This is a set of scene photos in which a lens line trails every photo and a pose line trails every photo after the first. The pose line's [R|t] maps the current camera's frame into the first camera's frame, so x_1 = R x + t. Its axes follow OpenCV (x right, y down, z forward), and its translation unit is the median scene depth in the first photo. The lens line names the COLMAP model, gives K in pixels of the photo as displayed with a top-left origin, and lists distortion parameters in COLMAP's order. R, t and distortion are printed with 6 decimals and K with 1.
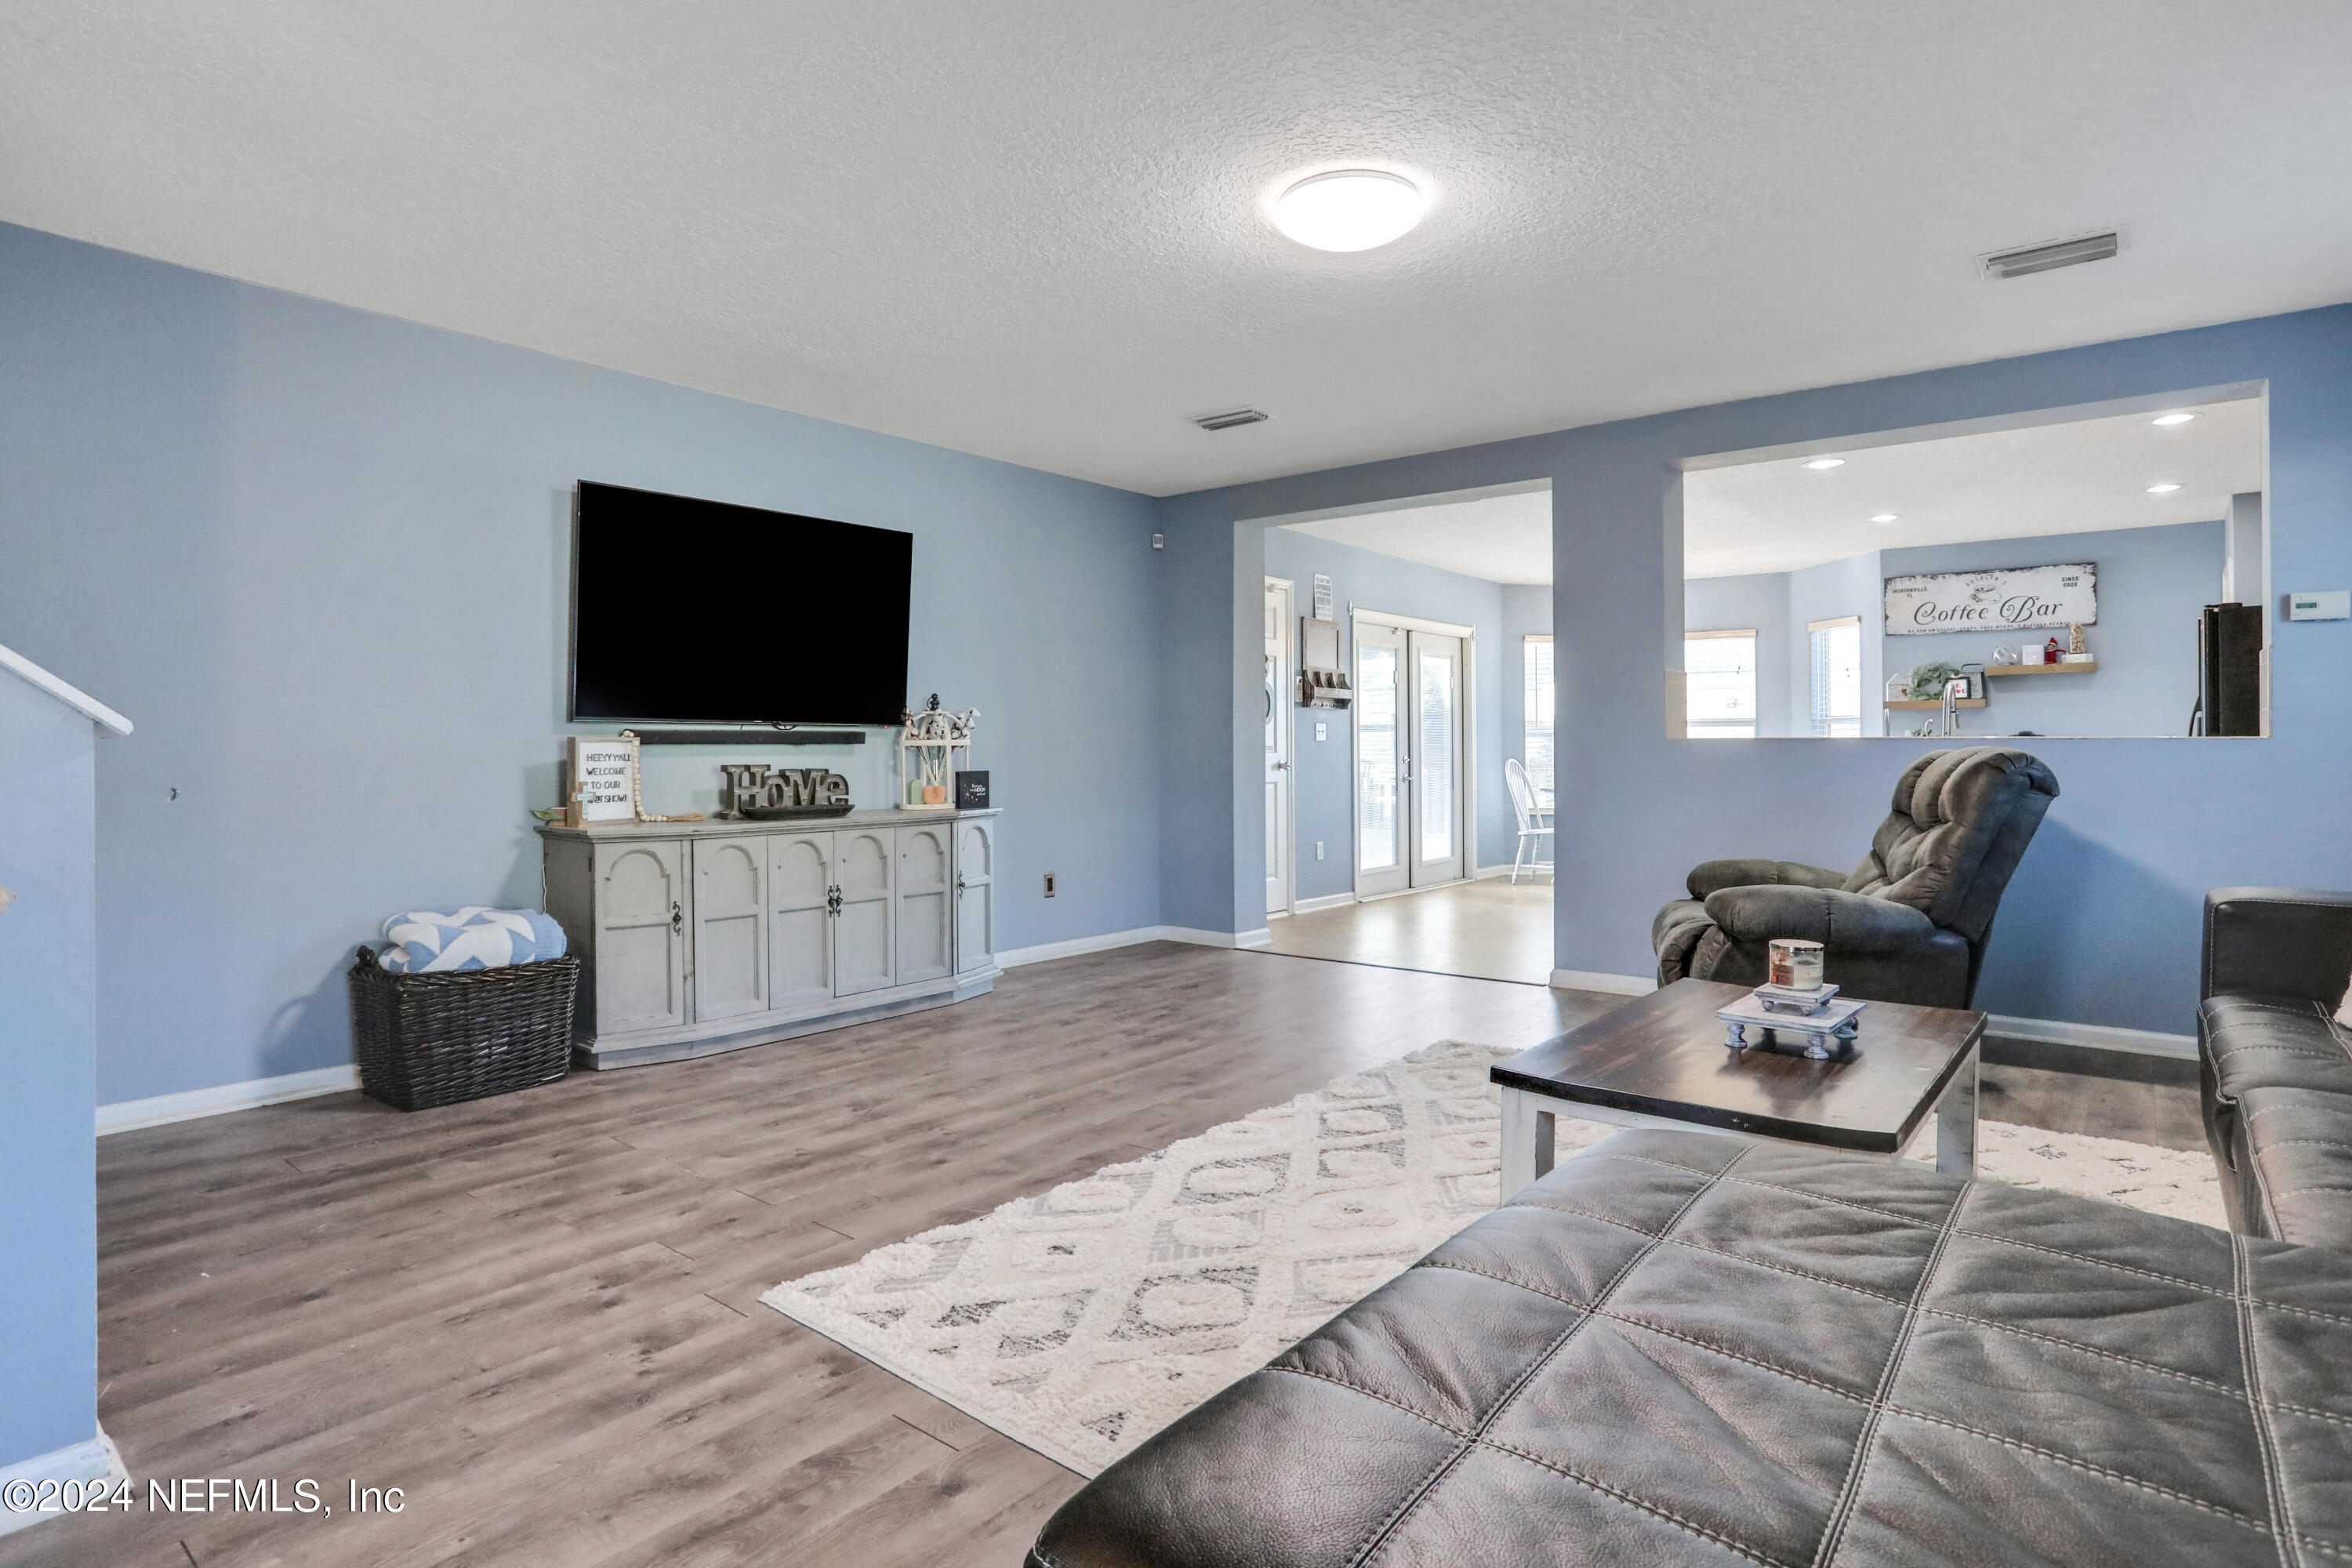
lens RADIAL K [[1219.0, 0, 1183.1], [0, 1219.0, 772.0], [0, 0, 1]] dist [-0.078956, 0.032284]
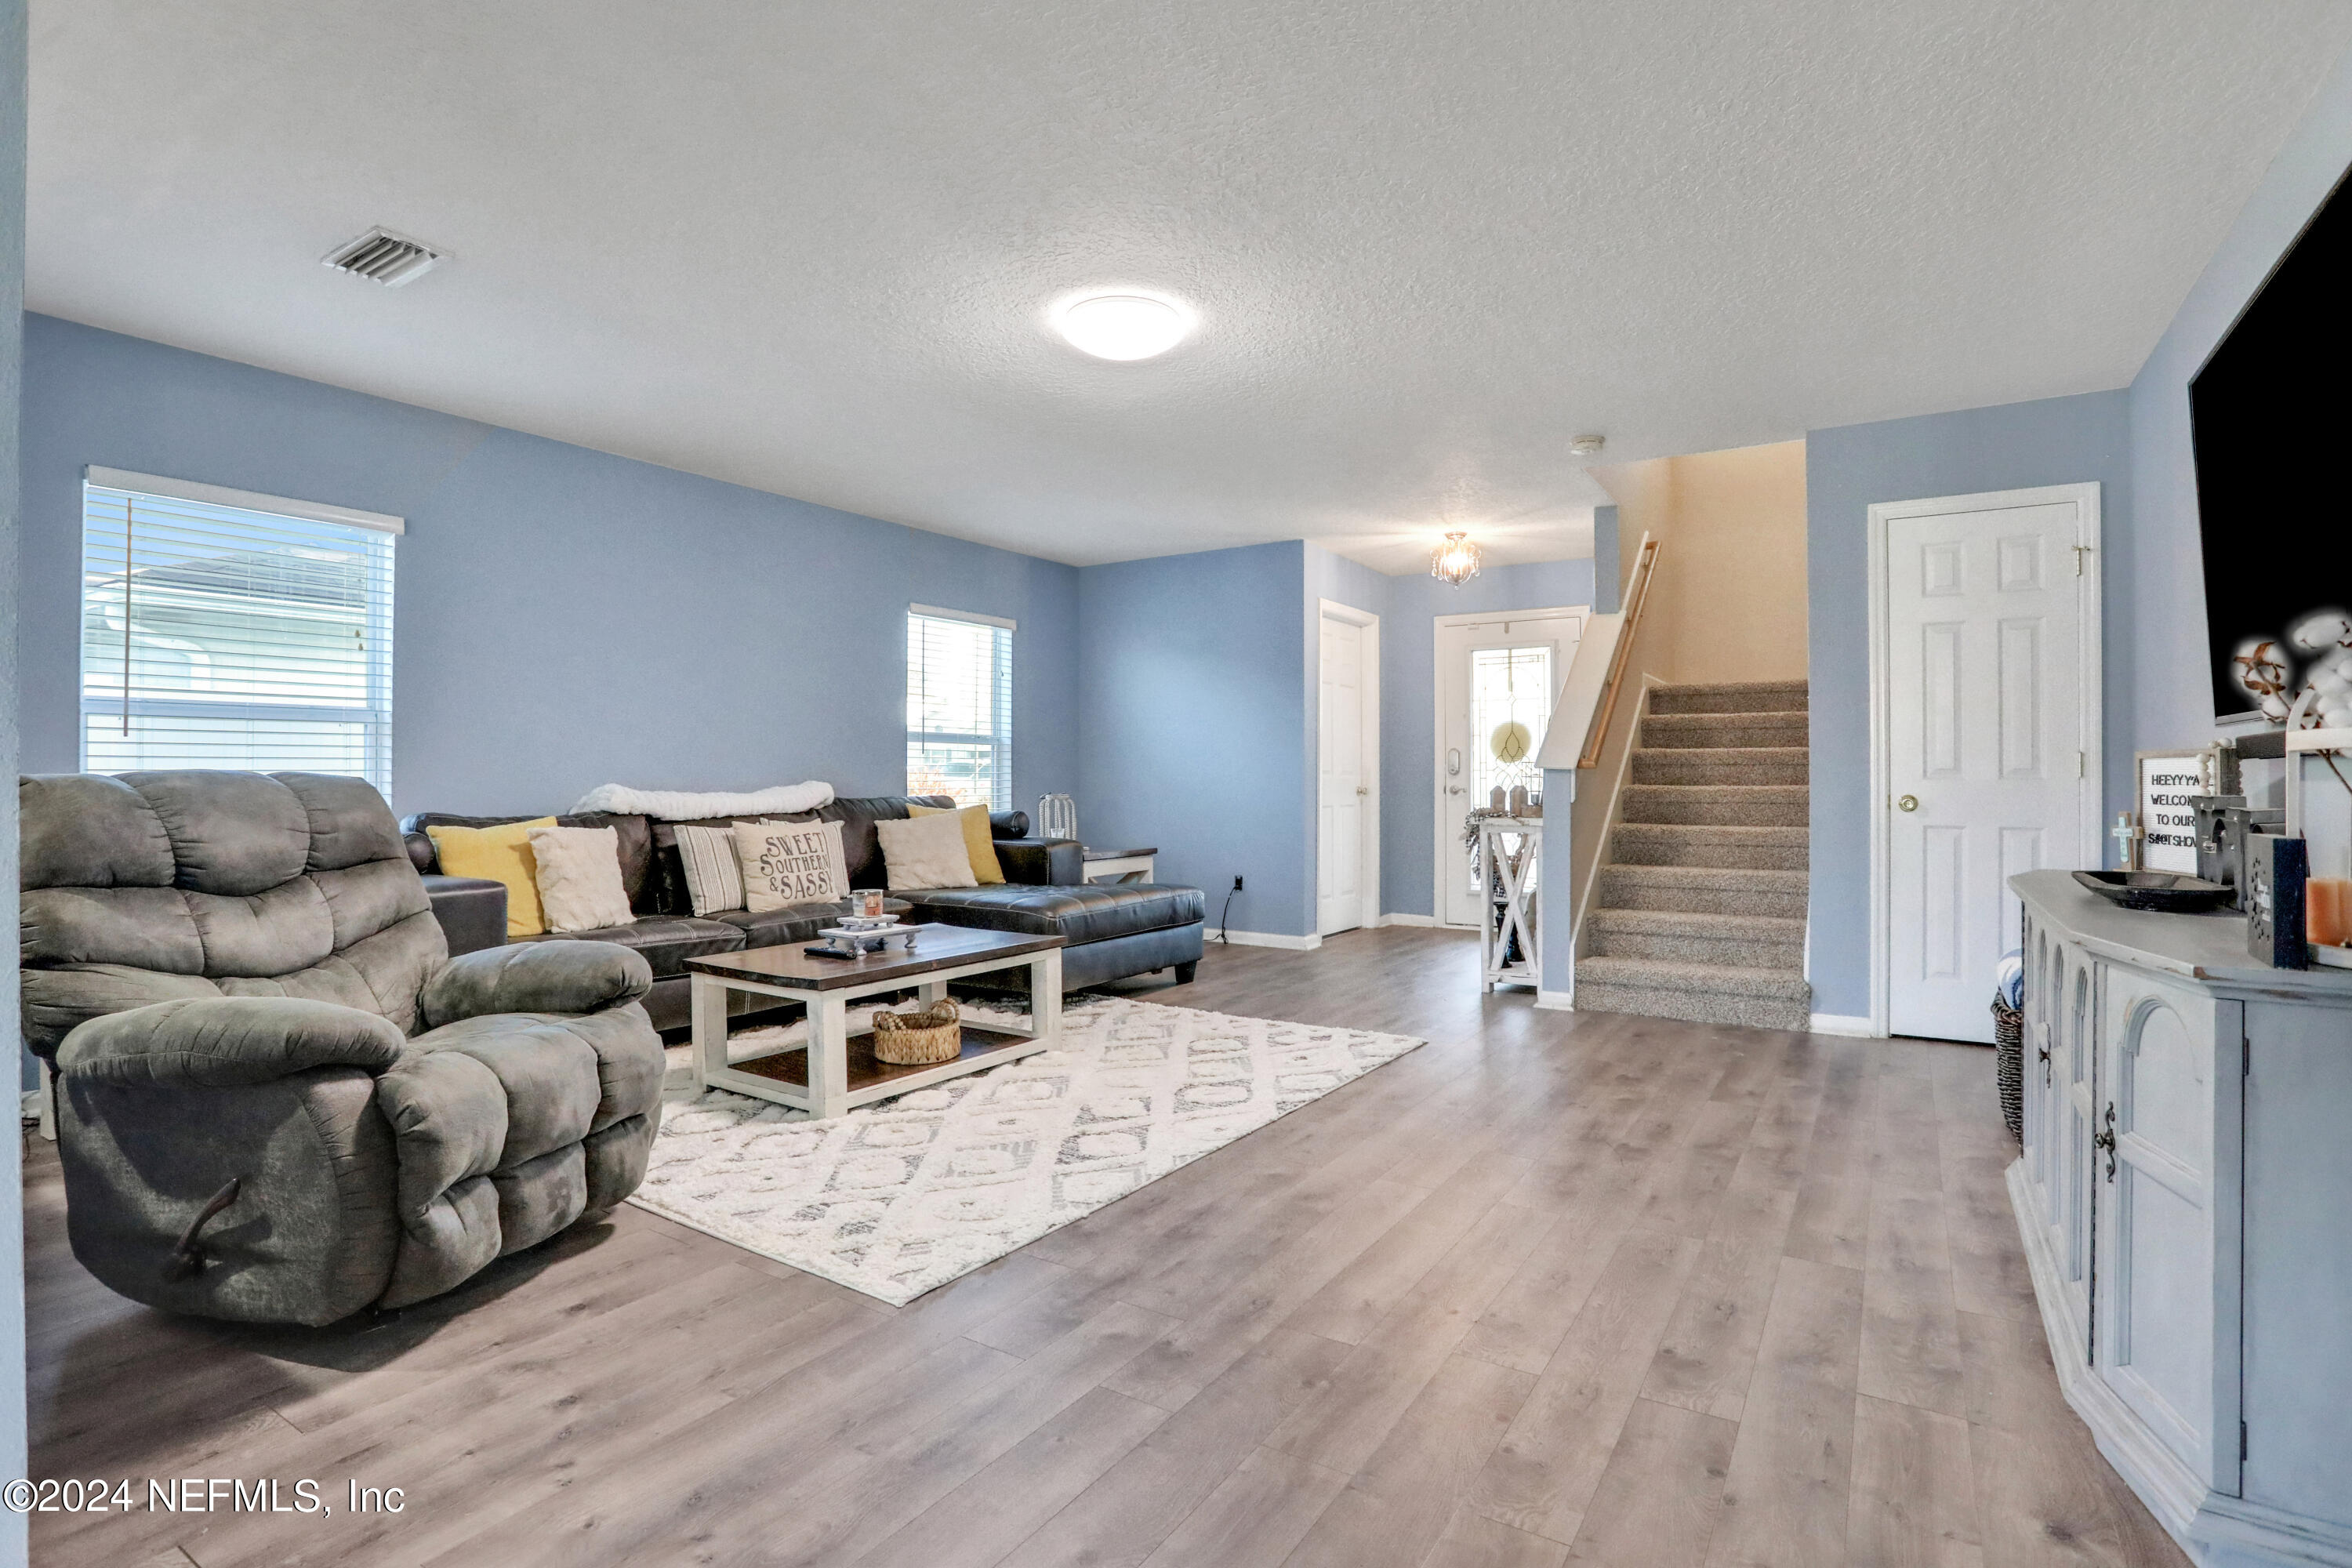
lens RADIAL K [[1150.8, 0, 1154.7], [0, 1150.8, 764.2], [0, 0, 1]] dist [-0.067429, 0.028123]
pose [[-0.995172, 0.002186, -0.098121, 0.160091], [0.001512, 0.999975, 0.006942, -0.026157], [0.098133, 0.006760, -0.995150, 1.563247]]
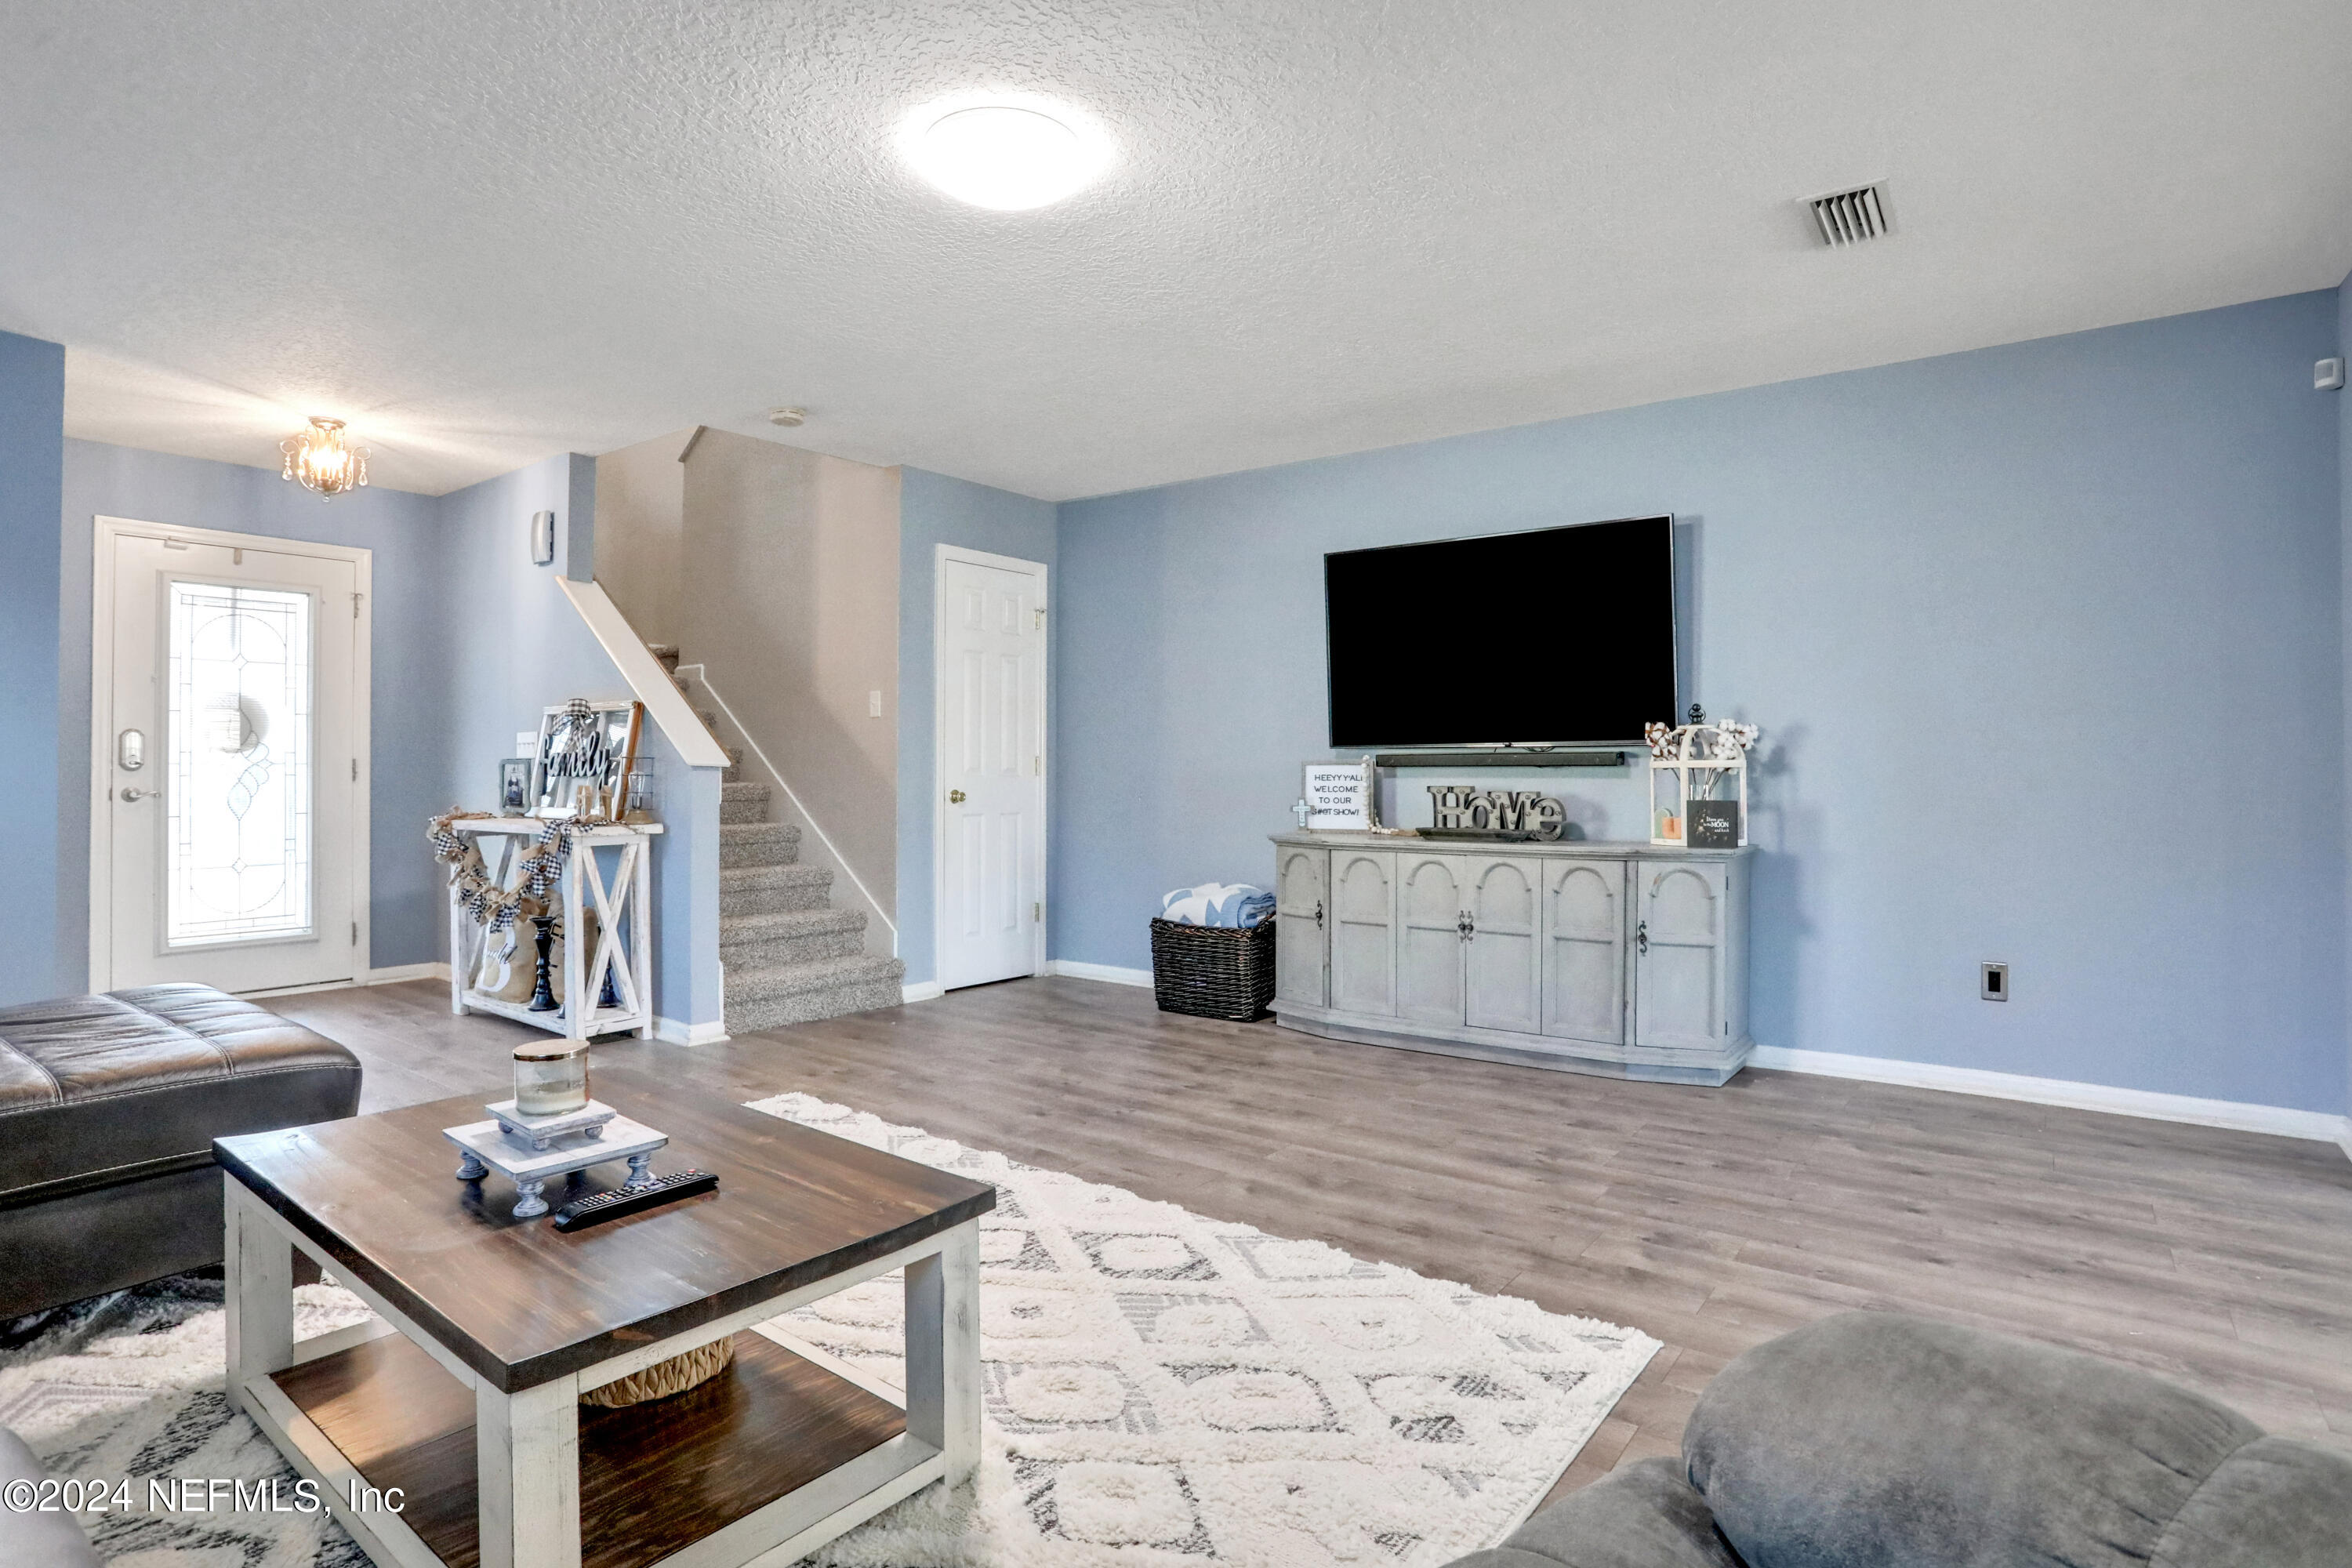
lens RADIAL K [[1219.0, 0, 1183.1], [0, 1219.0, 772.0], [0, 0, 1]] dist [-0.078956, 0.032284]
pose [[0.034726, 0.004447, -0.999387, 0.738887], [-0.019033, 0.999812, 0.003788, -0.019292], [0.999216, 0.018890, 0.034804, 0.797774]]
